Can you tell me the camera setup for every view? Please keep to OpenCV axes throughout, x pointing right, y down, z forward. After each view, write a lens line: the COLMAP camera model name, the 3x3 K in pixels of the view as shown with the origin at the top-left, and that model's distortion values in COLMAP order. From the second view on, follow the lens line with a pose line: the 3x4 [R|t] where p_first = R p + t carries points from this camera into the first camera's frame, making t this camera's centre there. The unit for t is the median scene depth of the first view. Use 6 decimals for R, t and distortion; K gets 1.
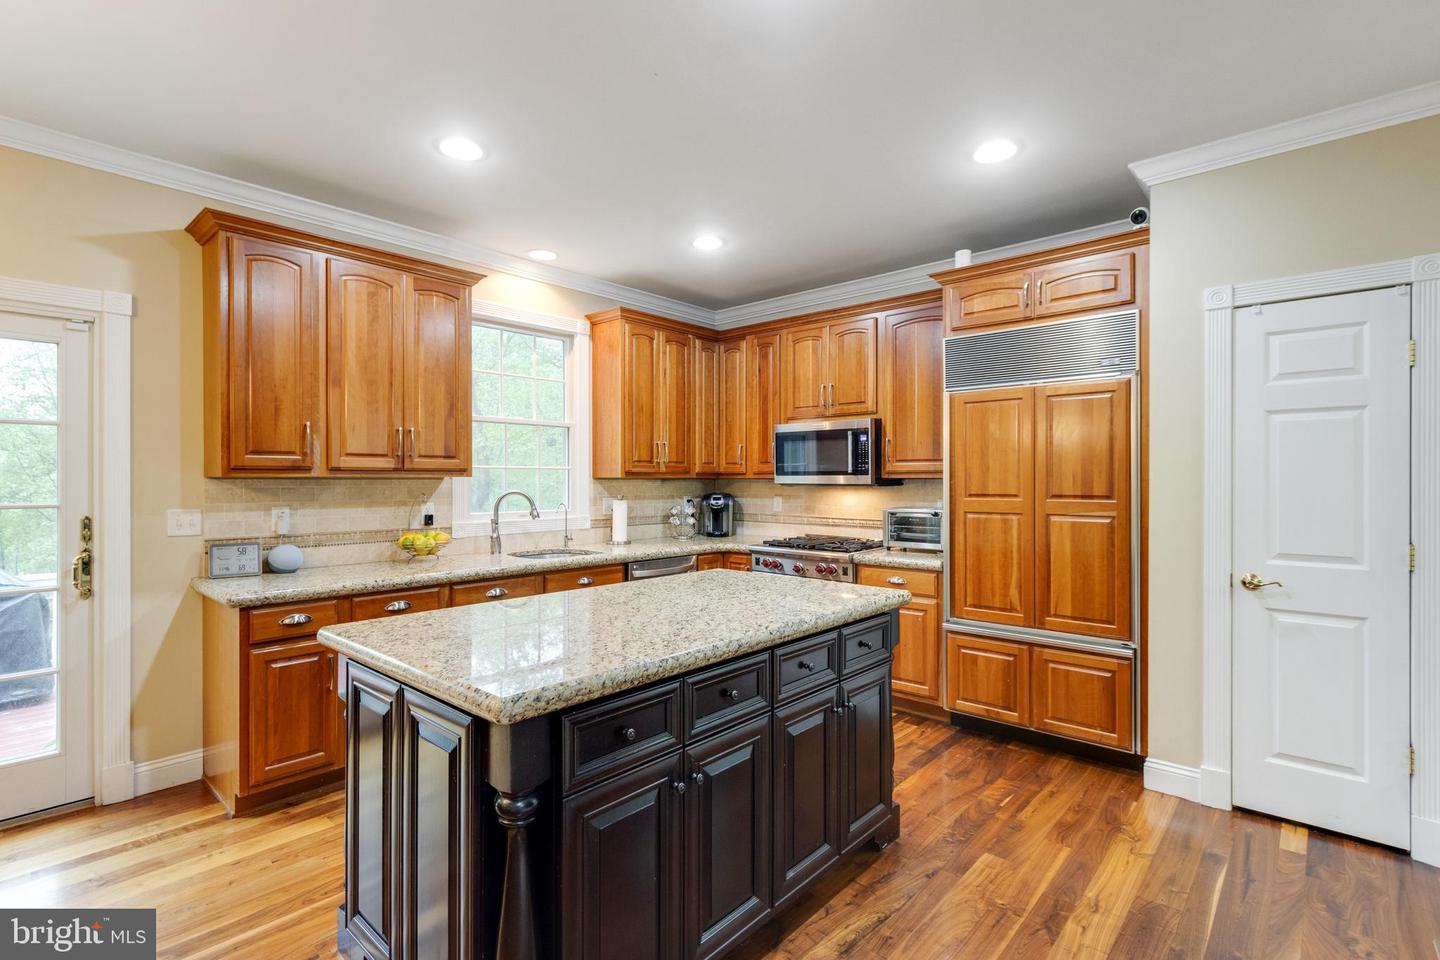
lens RADIAL K [[676.6, 0, 717.3], [0, 676.6, 485.7], [0, 0, 1]] dist [0.003564, 0.000925]
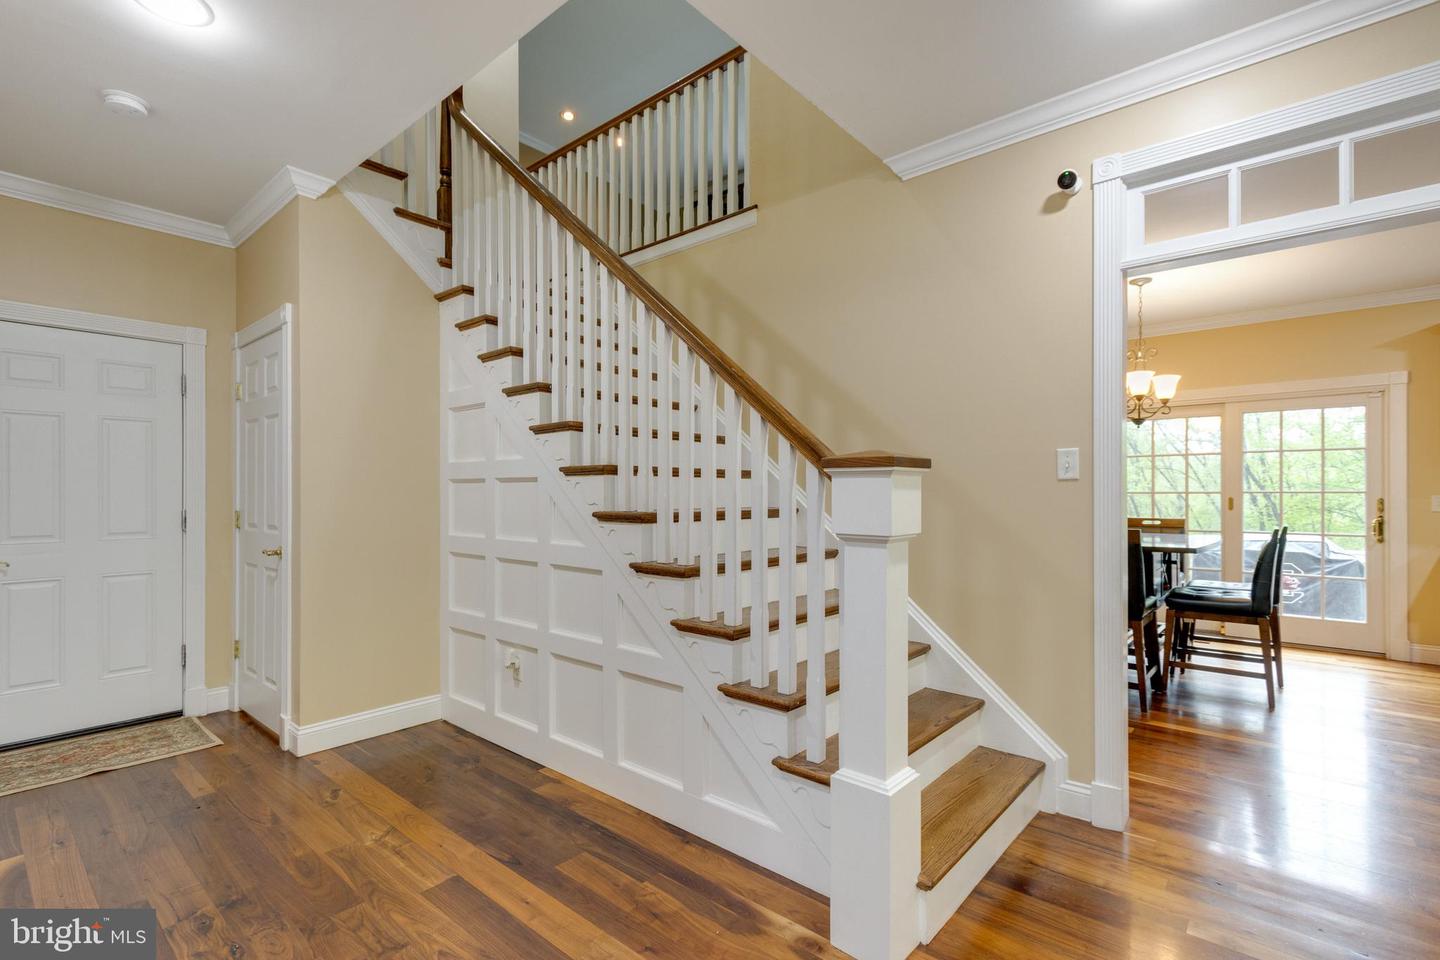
lens RADIAL K [[665.4, 0, 717.0], [0, 665.4, 483.2], [0, 0, 1]] dist [0.002097, 0.000082]
pose [[0.022017, -0.003336, -0.999752, 0.670171], [-0.001584, 0.999993, -0.003372, 0.011679], [0.999756, 0.001658, 0.022011, -0.669737]]
